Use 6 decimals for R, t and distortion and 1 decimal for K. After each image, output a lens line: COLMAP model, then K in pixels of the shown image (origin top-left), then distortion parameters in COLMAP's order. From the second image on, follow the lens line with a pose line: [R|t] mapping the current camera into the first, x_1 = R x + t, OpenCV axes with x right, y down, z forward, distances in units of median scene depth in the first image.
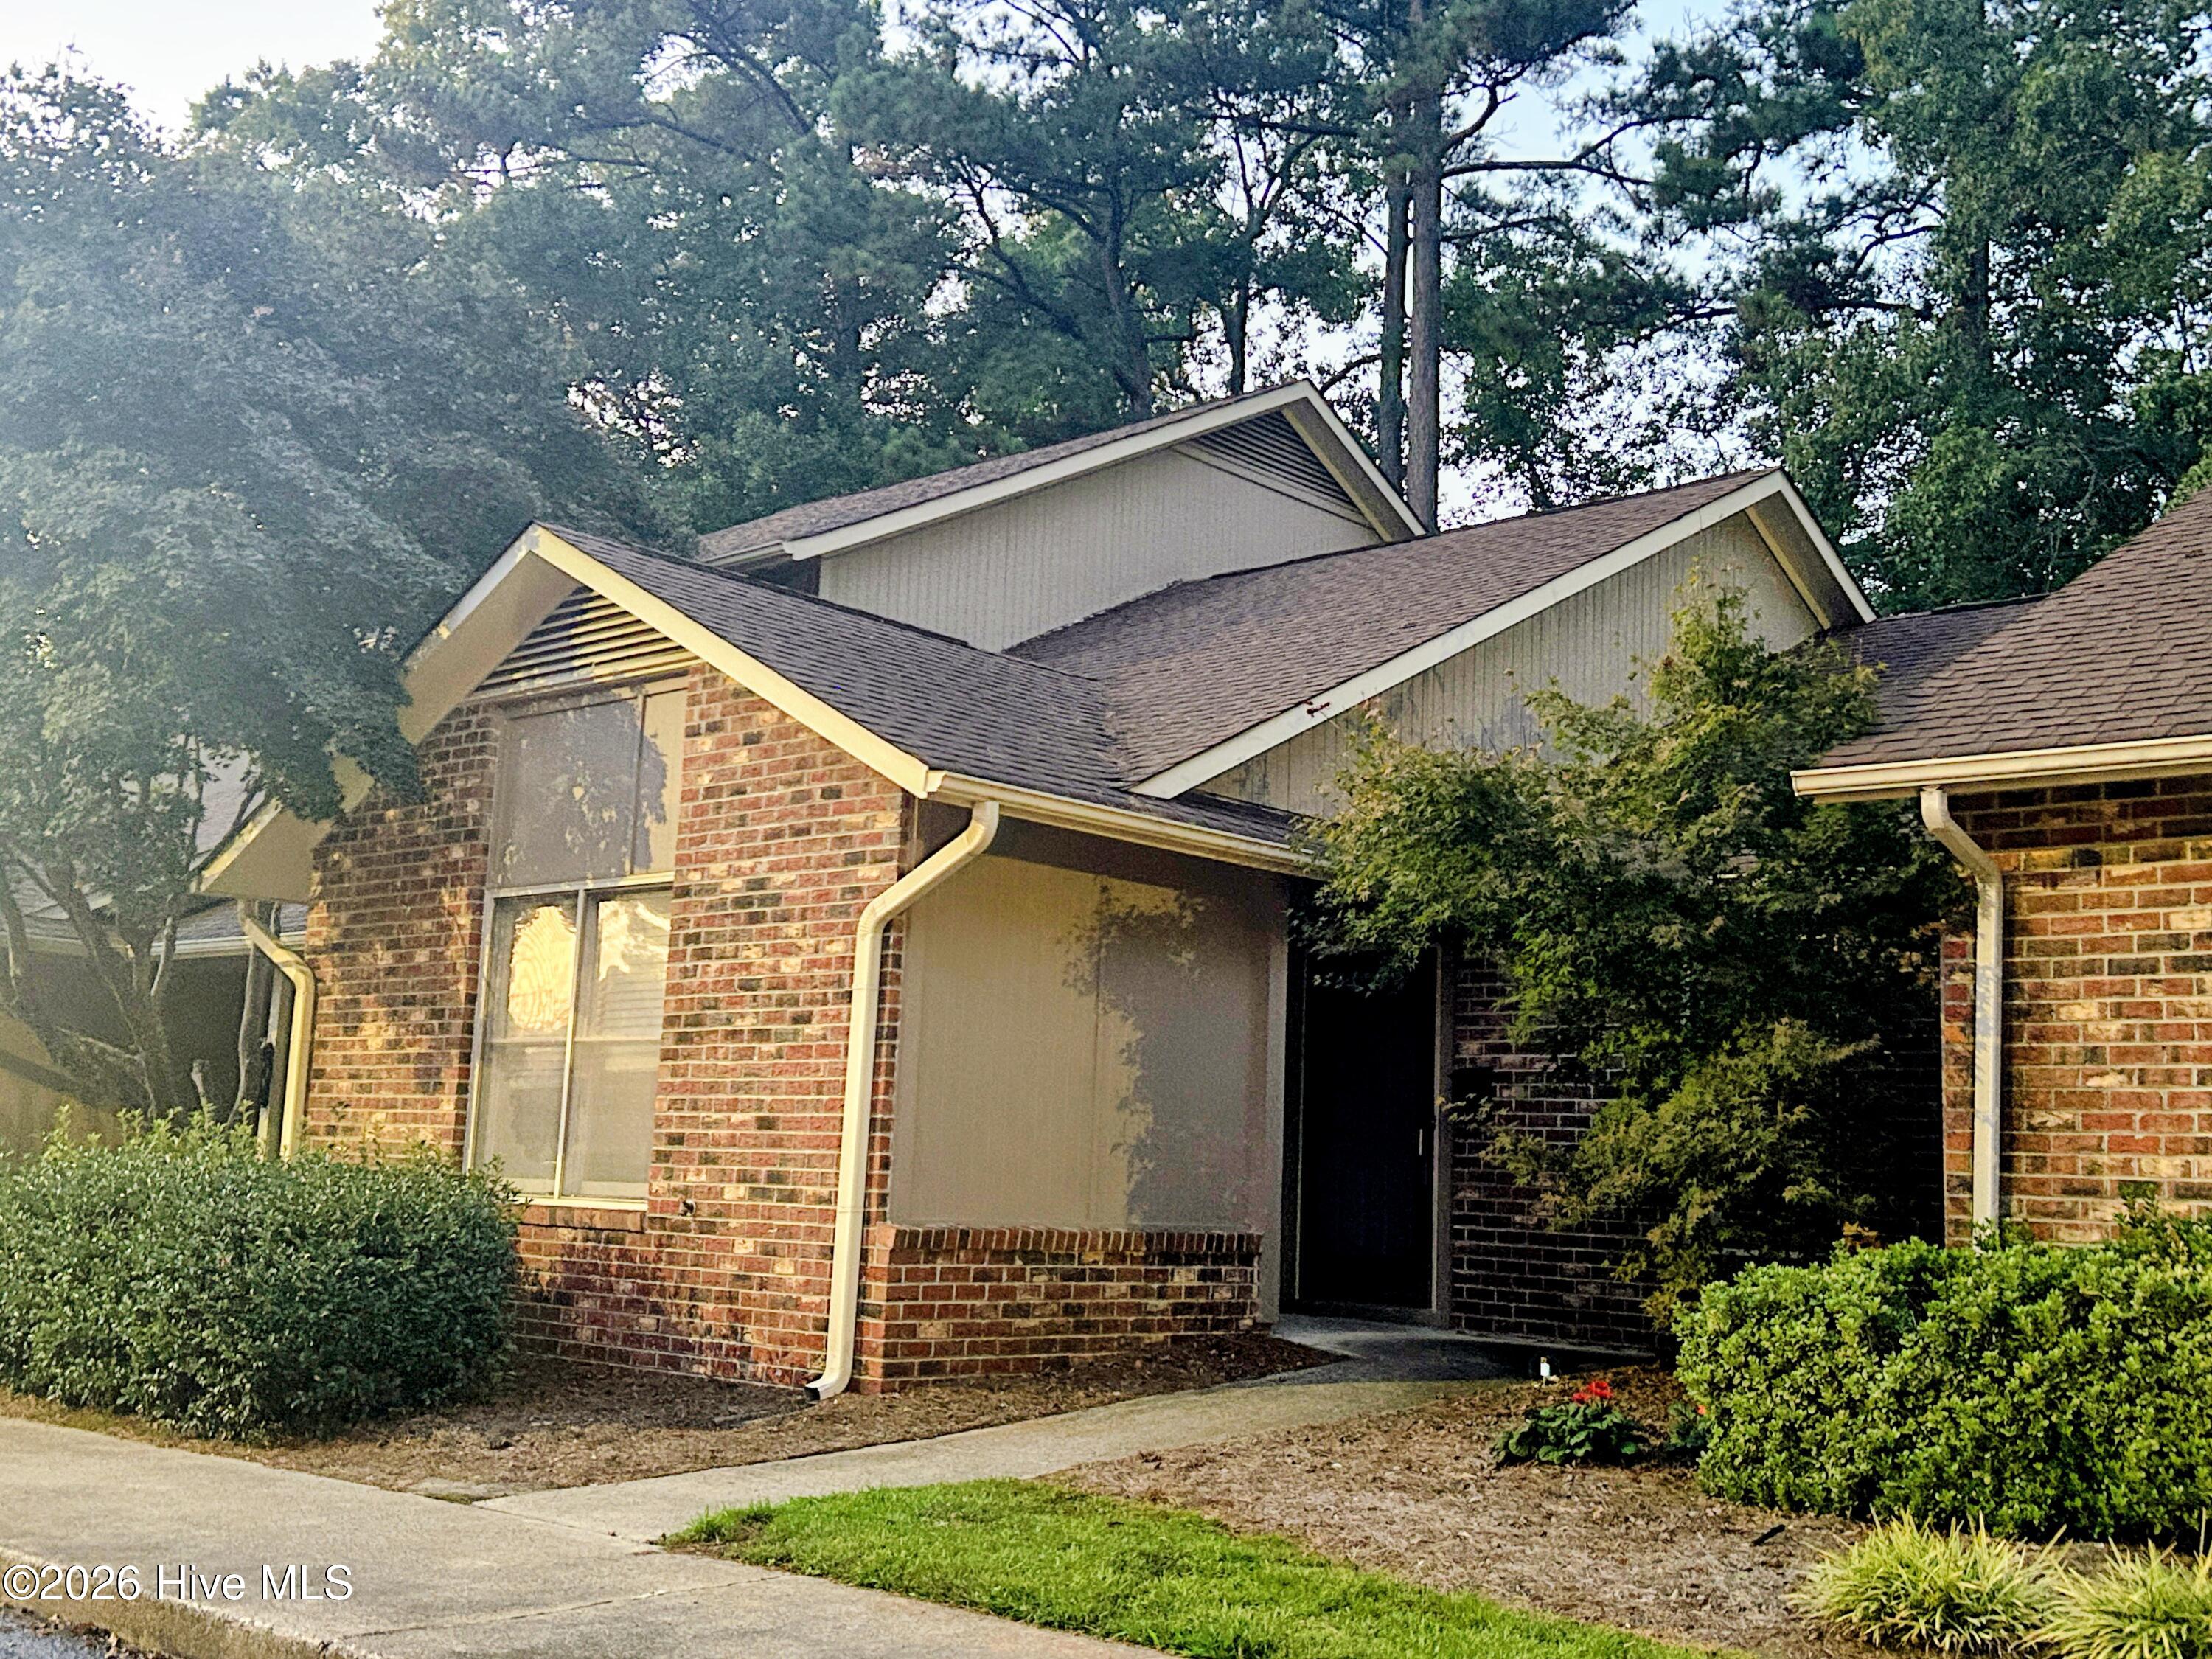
lens RADIAL K [[2374.1, 0, 1106.6], [0, 2374.1, 834.9], [0, 0, 1]] dist [0.088763, 0.000000]
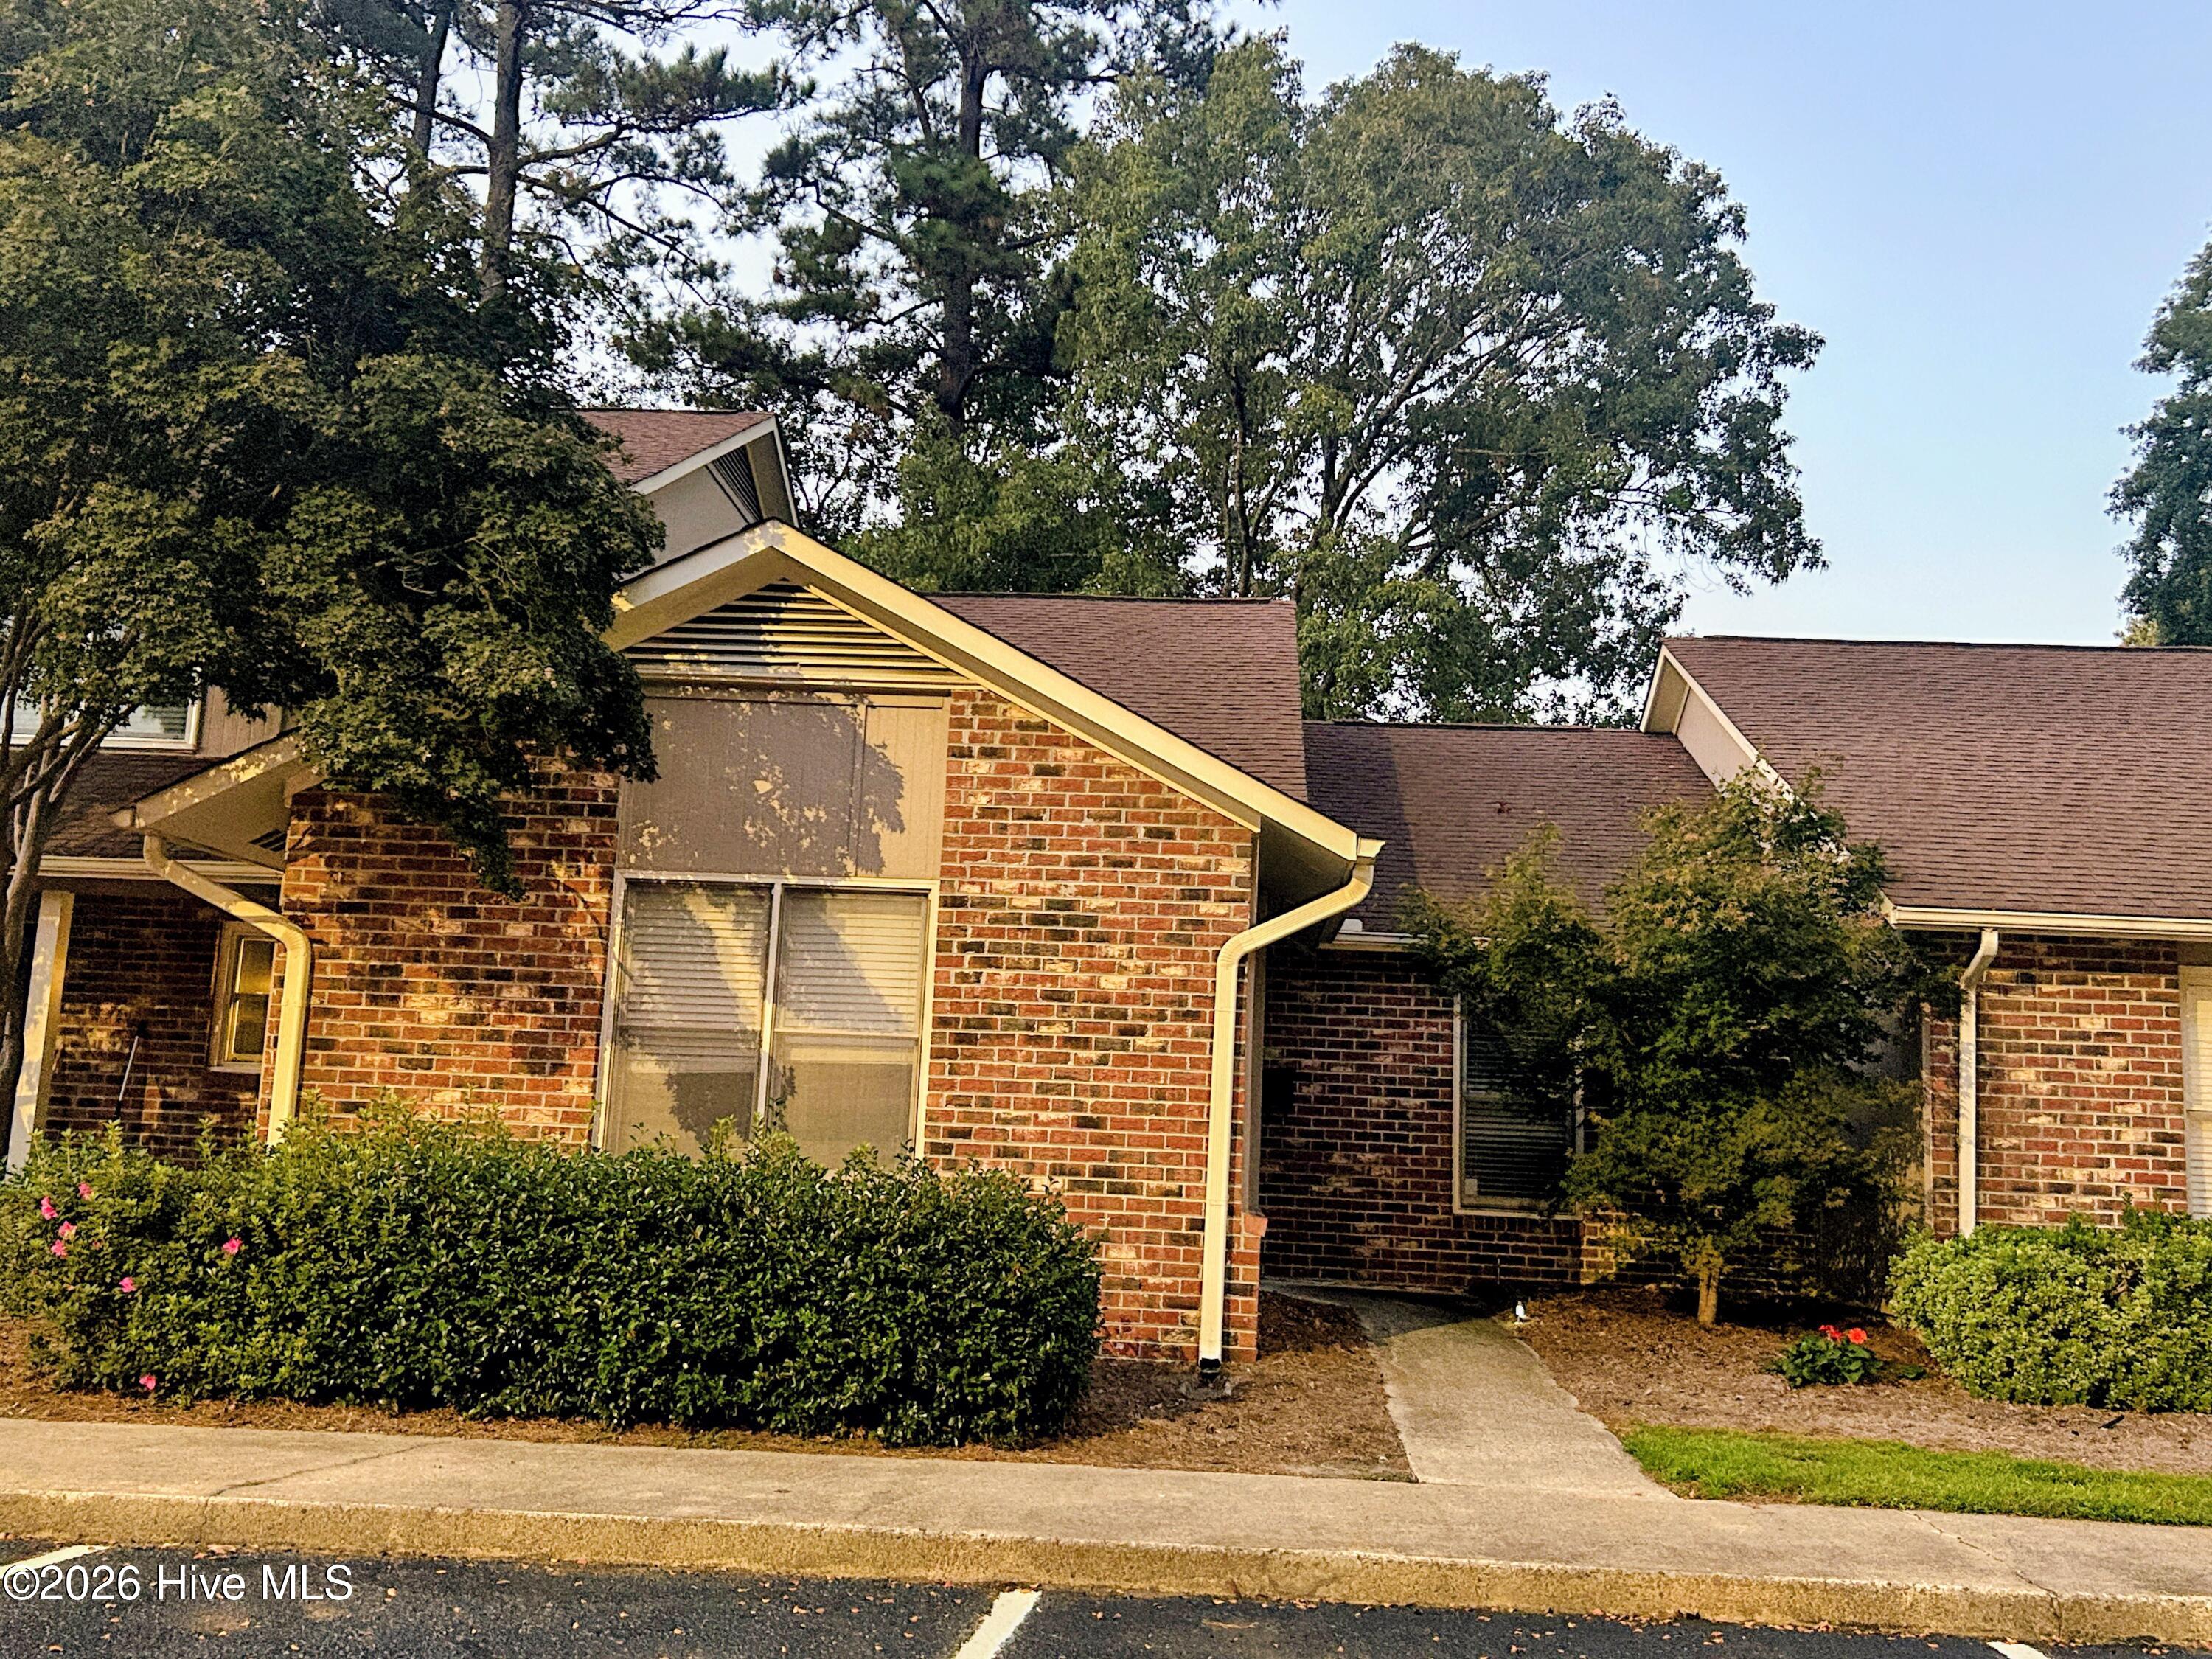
lens RADIAL K [[2133.7, 0, 1107.2], [0, 2133.7, 822.2], [0, 0, 1]] dist [0.079616, 0.000000]
pose [[0.772052, 0.094574, 0.628484, -0.773806], [-0.106387, 0.994145, -0.018909, -0.000958], [-0.626592, -0.052264, 0.777593, 0.221833]]
